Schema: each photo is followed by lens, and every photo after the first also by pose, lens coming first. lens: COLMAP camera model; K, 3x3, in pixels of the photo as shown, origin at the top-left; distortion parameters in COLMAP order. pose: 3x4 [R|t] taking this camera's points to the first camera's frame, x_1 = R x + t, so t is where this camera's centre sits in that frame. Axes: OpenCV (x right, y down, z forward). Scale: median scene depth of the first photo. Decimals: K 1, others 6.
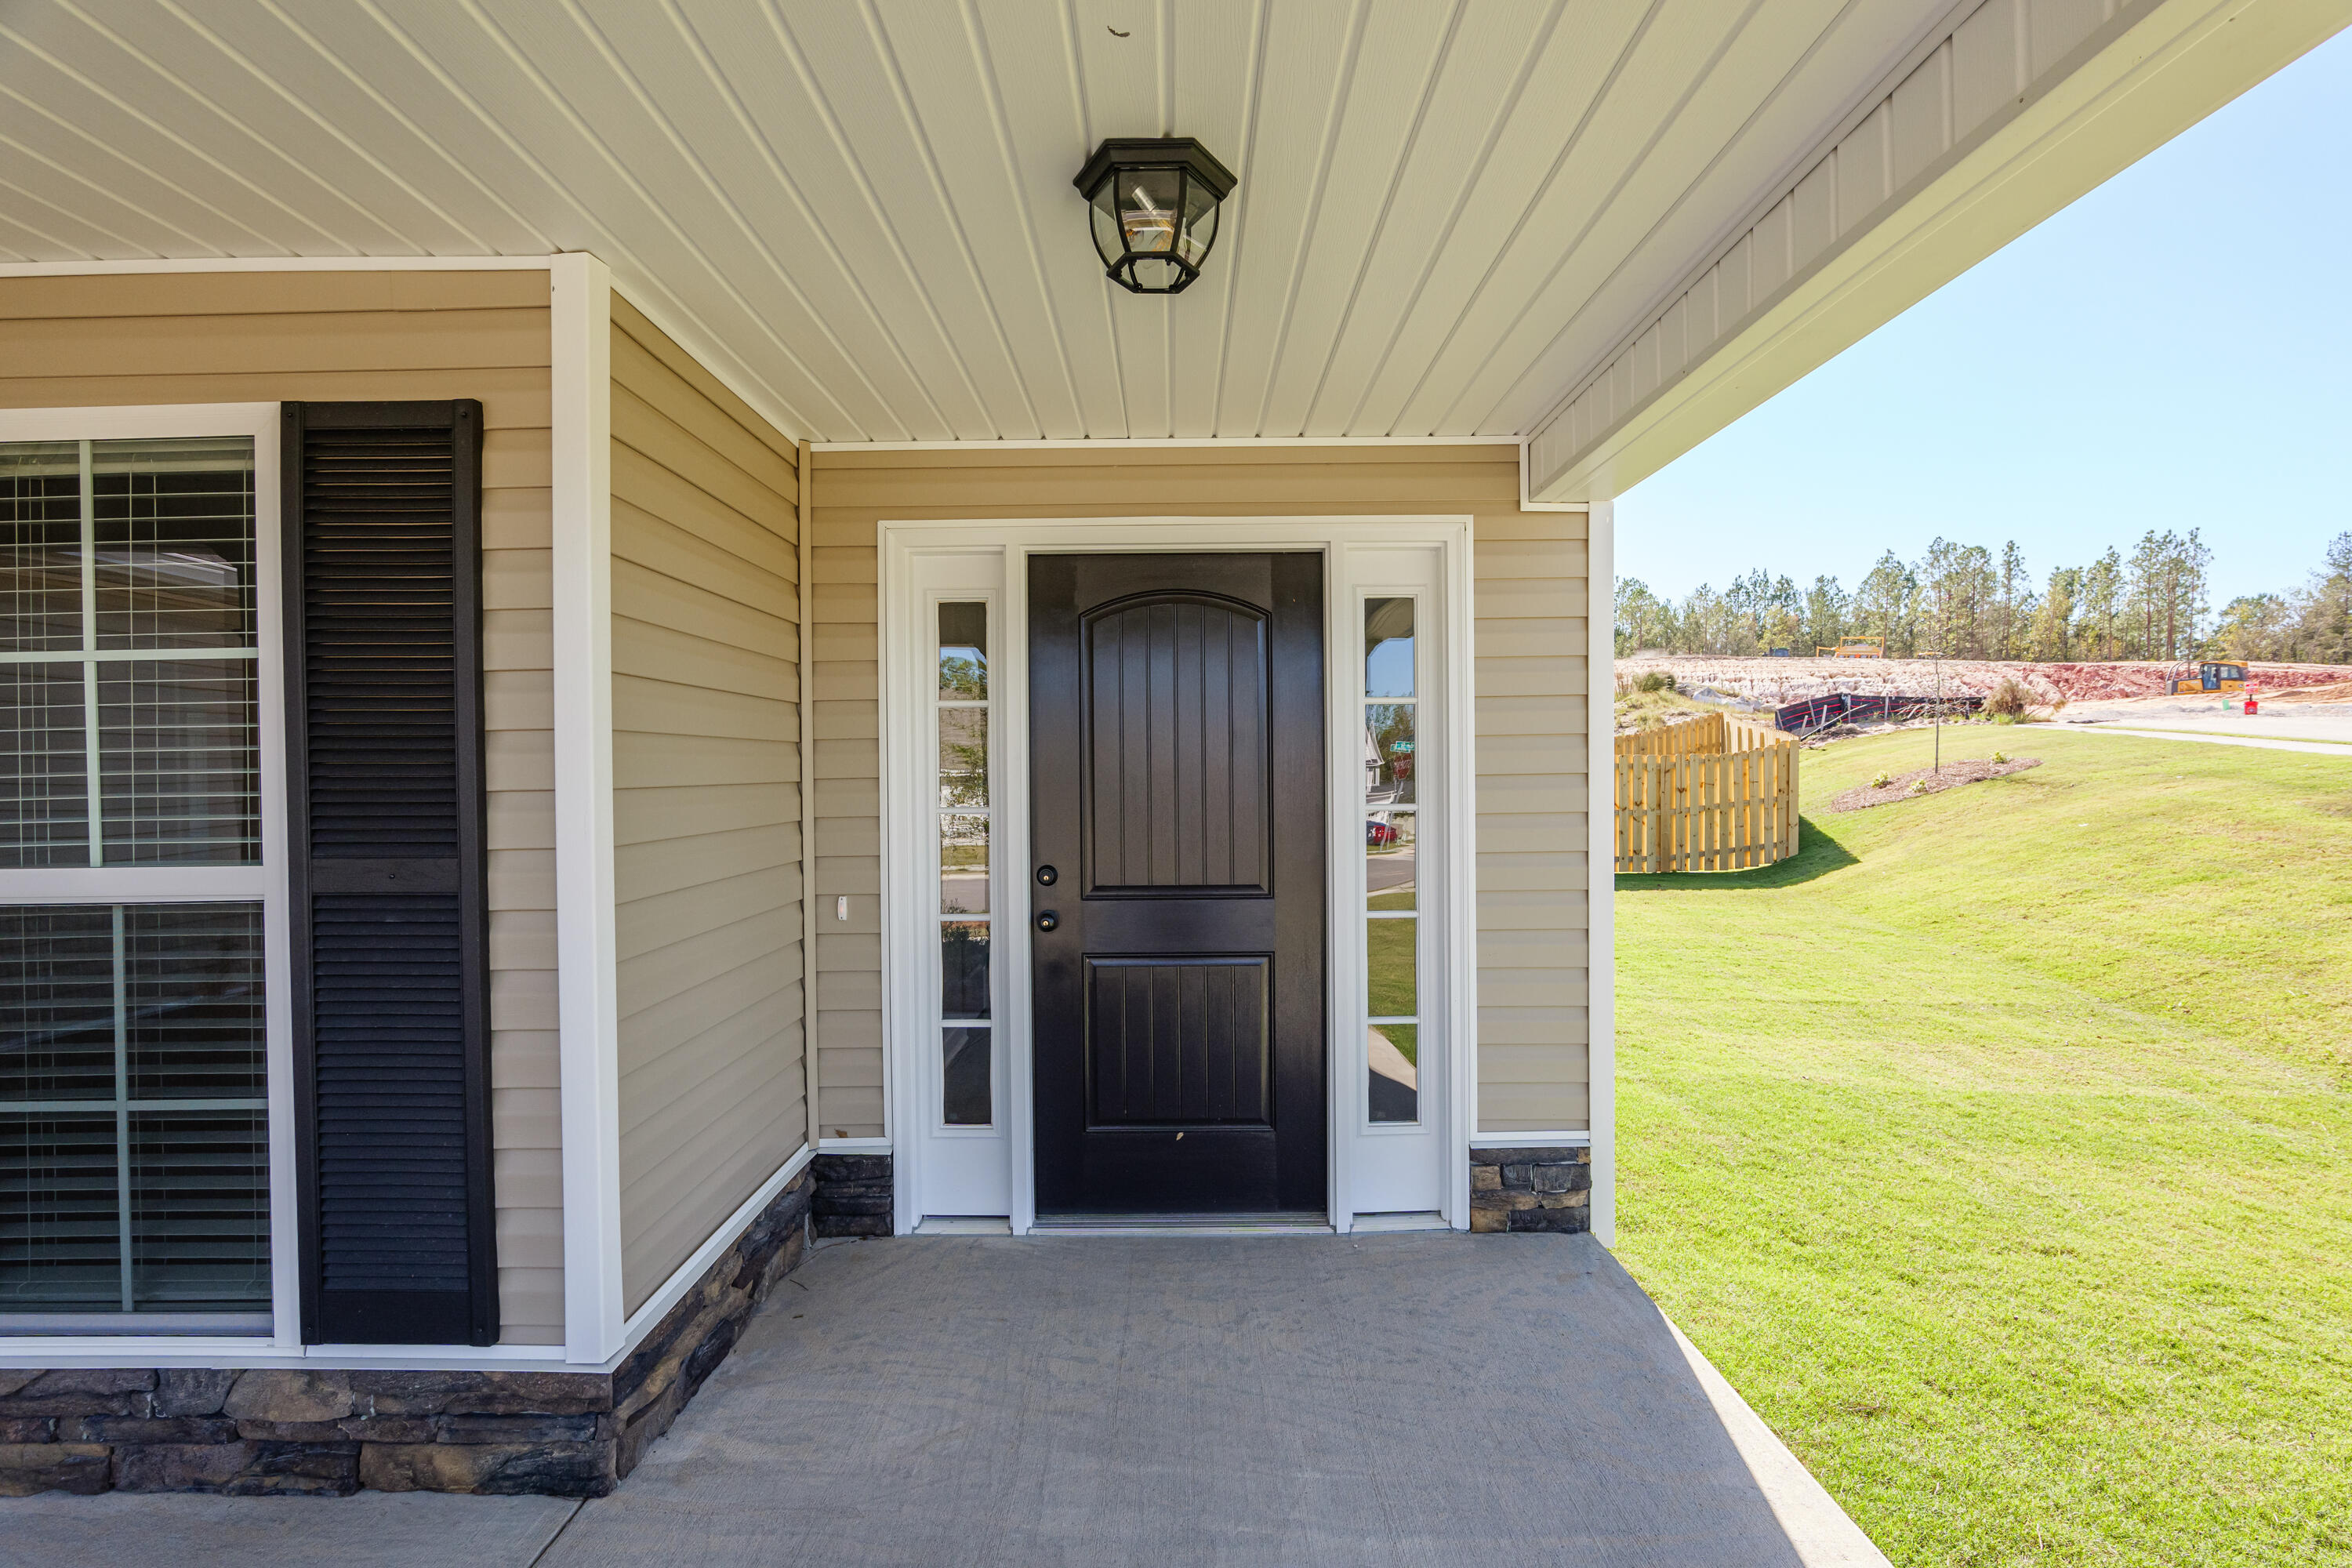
lens RADIAL K [[1028.9, 0, 1176.3], [0, 1028.9, 783.1], [0, 0, 1]] dist [-0.013936, 0.000833]
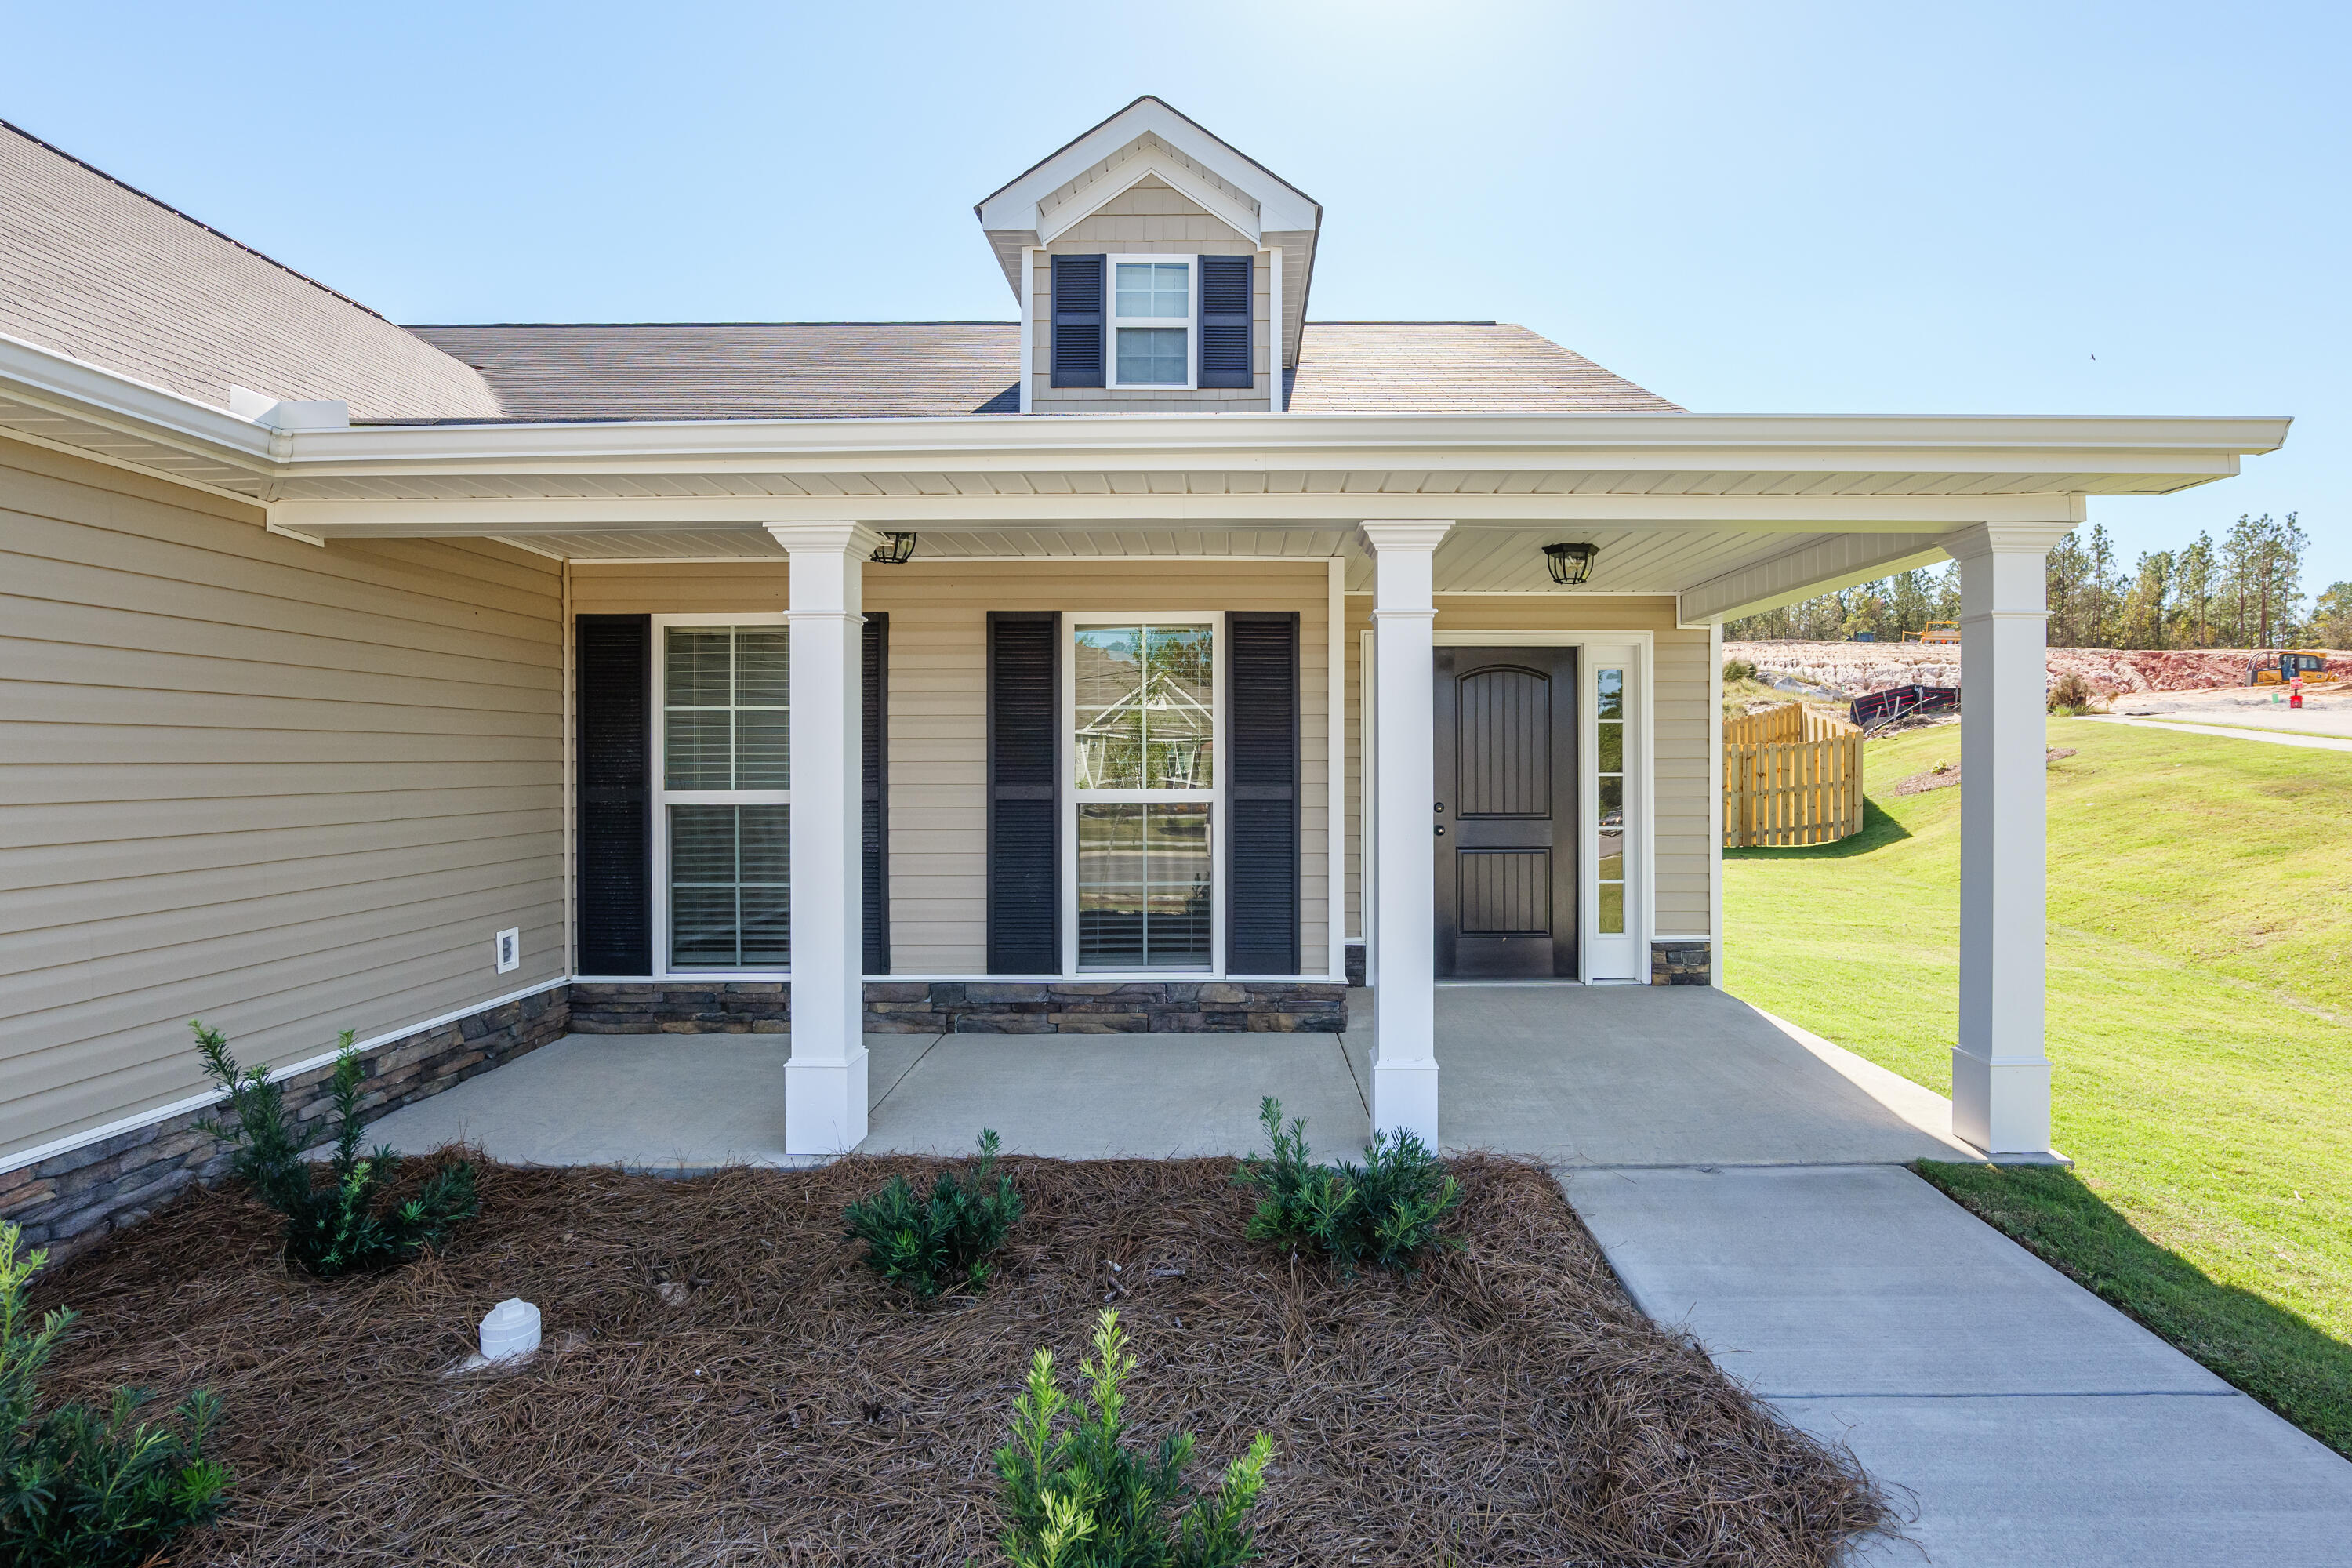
lens RADIAL K [[1109.2, 0, 1222.7], [0, 1109.2, 750.5], [0, 0, 1]] dist [-0.025840, 0.007370]
pose [[0.999977, 0.006680, 0.001362, -0.114159], [-0.006658, 0.999852, -0.015839, 0.003624], [-0.001468, 0.015829, 0.999874, -0.238890]]
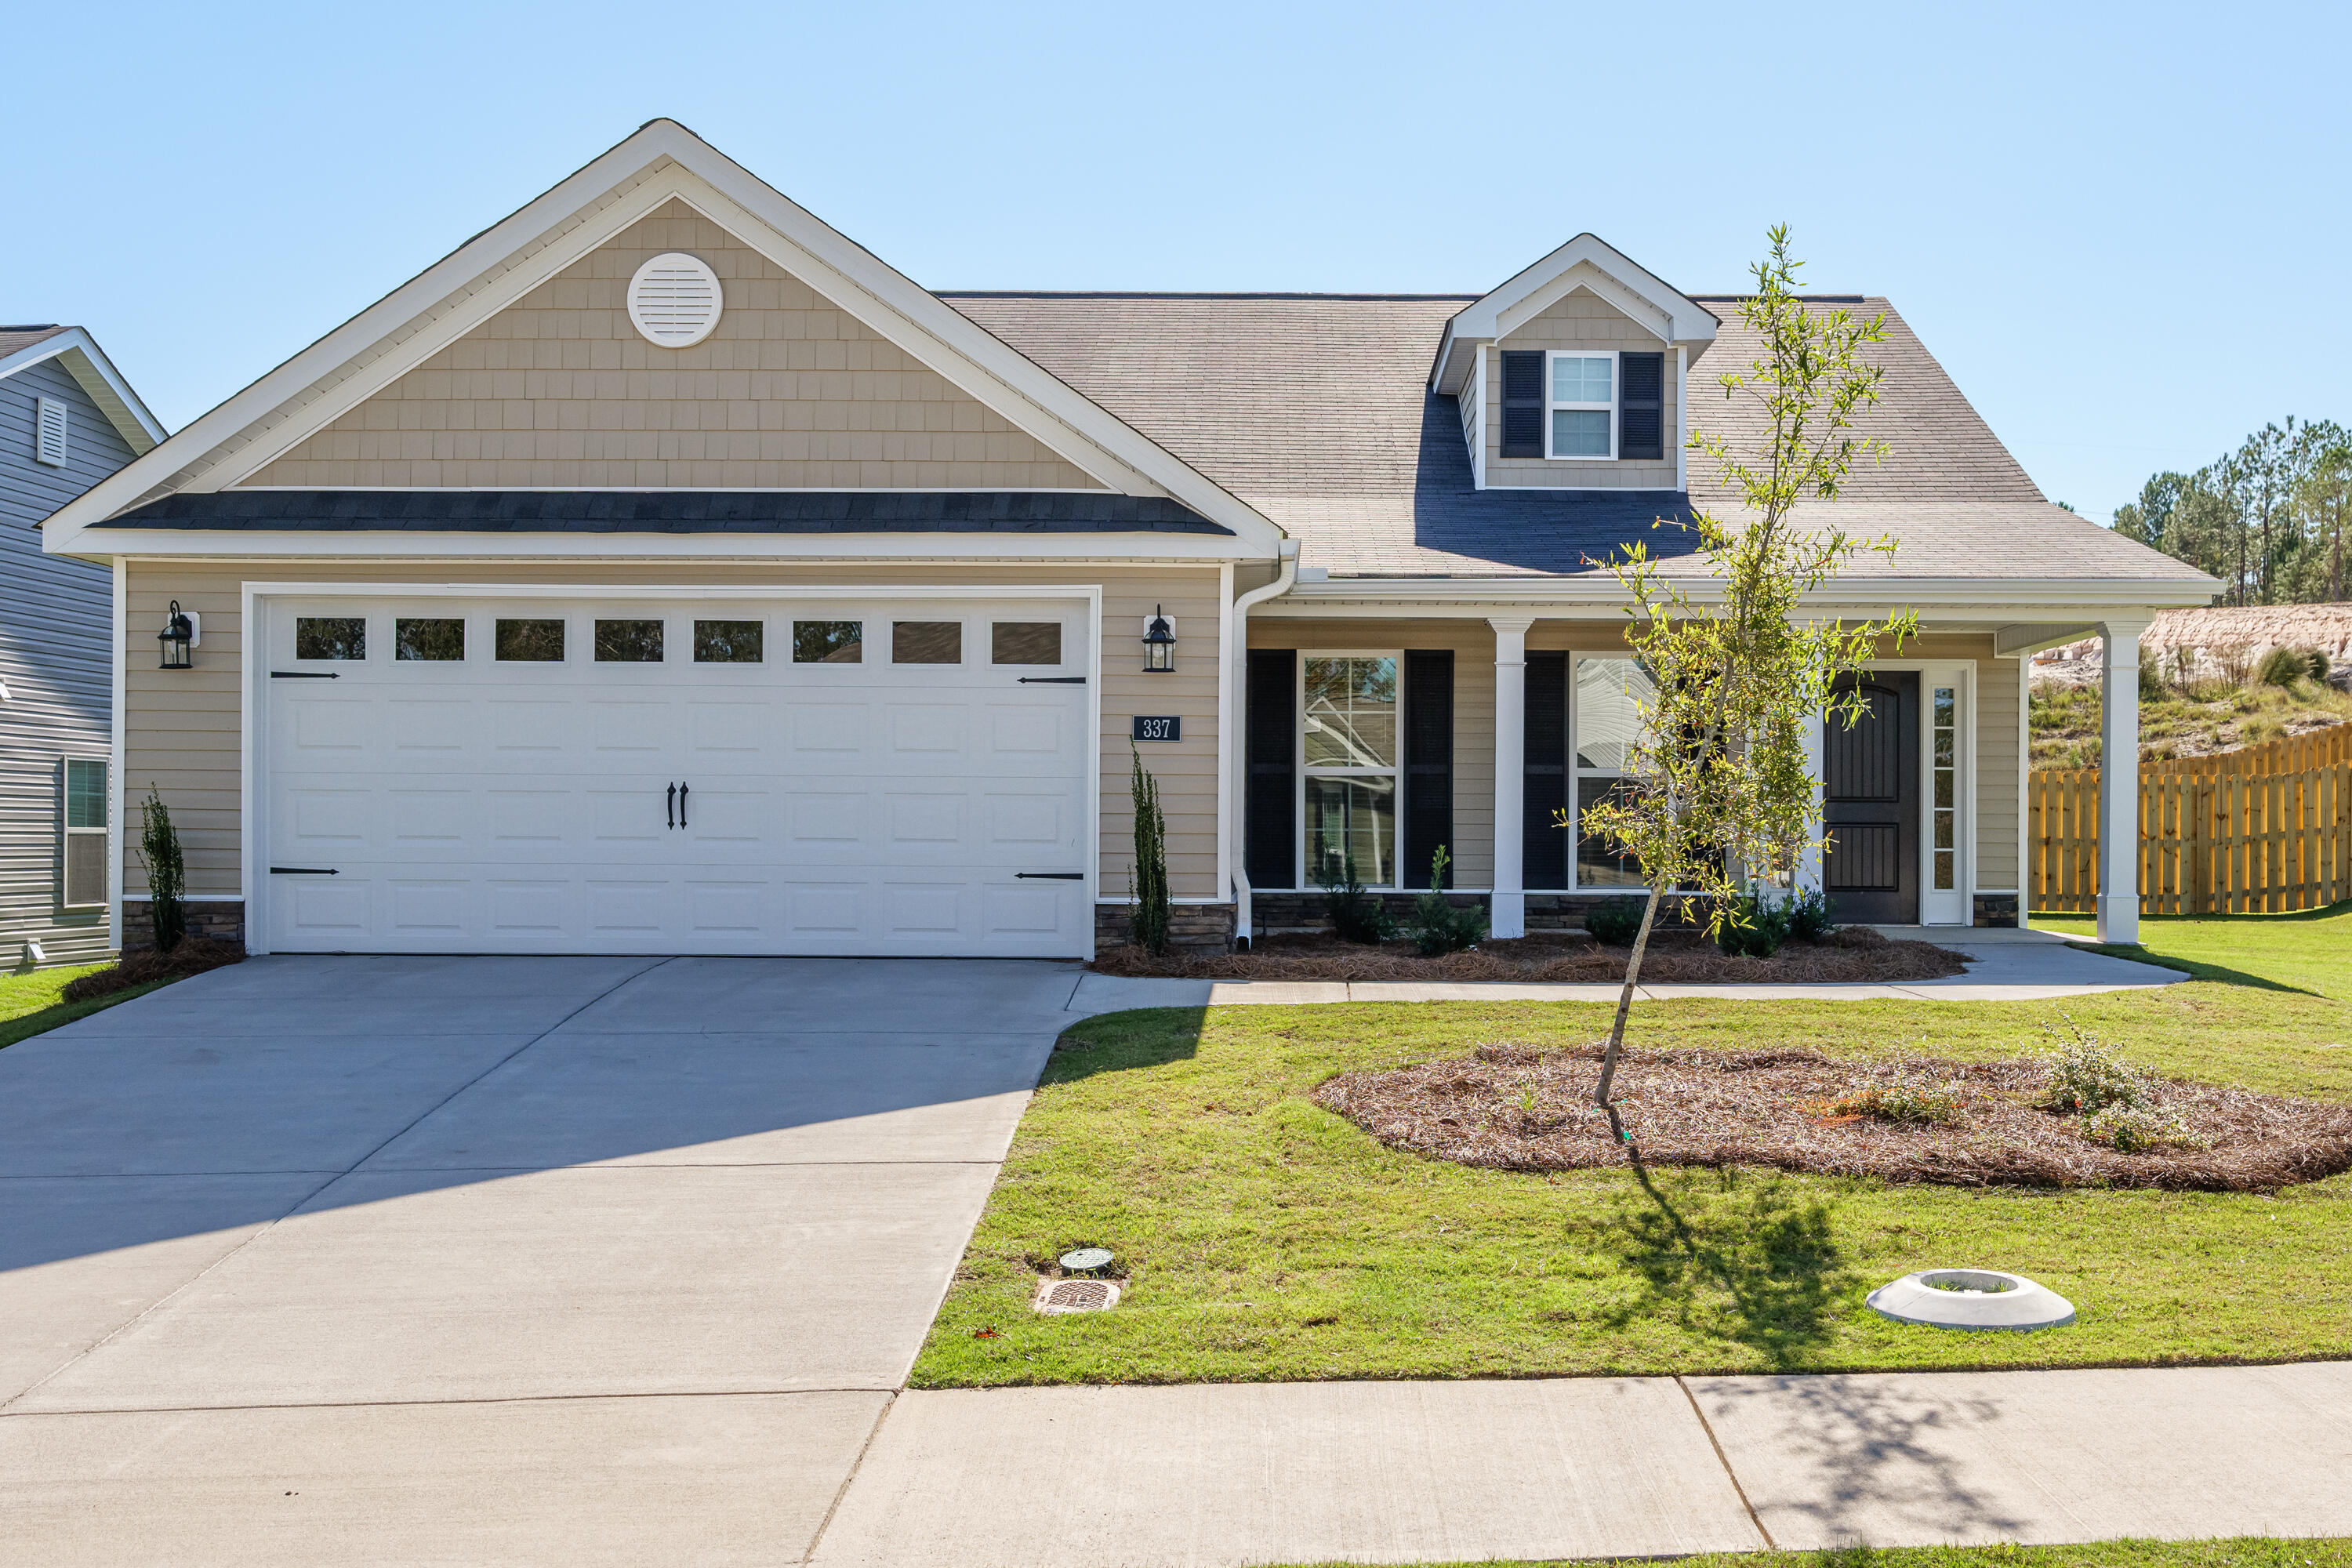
lens RADIAL K [[2558.0, 0, 1189.9], [0, 2558.0, 806.3], [0, 0, 1]] dist [-0.009607, 0.000000]
pose [[0.999762, 0.015098, -0.015737, -0.336611], [-0.015474, 0.999590, -0.024075, 0.064413], [0.015367, 0.024312, 0.999586, -1.158999]]
